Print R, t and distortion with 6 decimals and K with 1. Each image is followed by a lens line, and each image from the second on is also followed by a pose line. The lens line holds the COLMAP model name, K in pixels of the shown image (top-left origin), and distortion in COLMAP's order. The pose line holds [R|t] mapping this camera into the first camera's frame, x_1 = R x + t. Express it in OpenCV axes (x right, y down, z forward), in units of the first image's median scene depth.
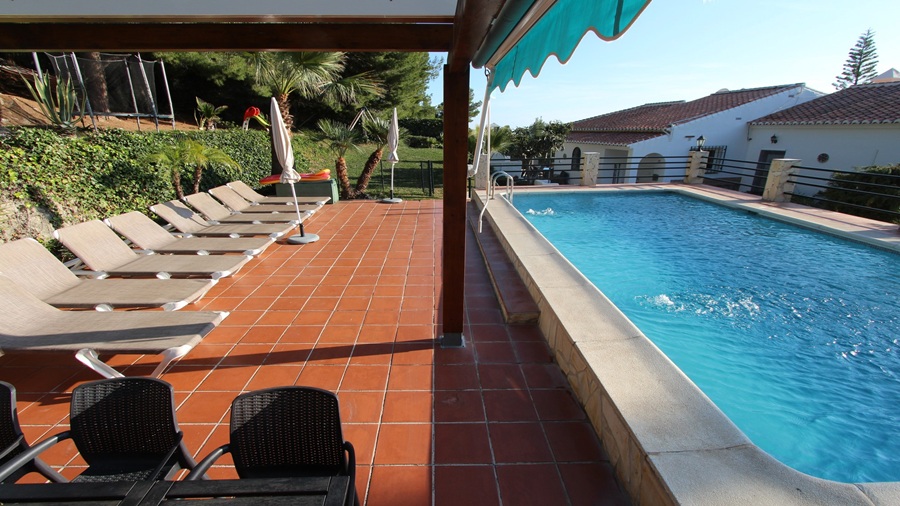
lens RADIAL K [[422.2, 0, 450.0], [0, 422.2, 253.0], [0, 0, 1]] dist [-0.029498, 0.005359]
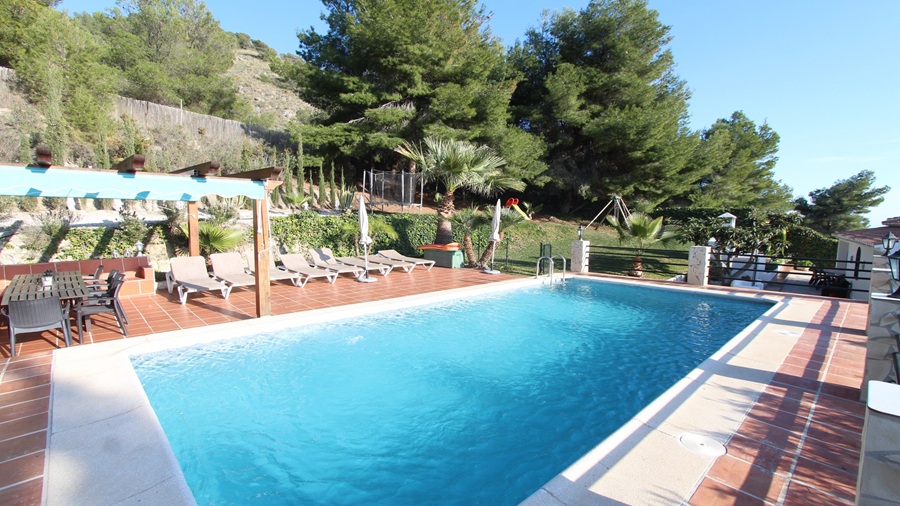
lens RADIAL K [[422.2, 0, 450.0], [0, 422.2, 253.0], [0, 0, 1]] dist [-0.029498, 0.005359]
pose [[0.665827, 0.079730, -0.741834, 0.673260], [-0.227232, 0.968710, -0.099836, -0.030074], [0.710662, 0.235042, 0.663110, 0.104892]]
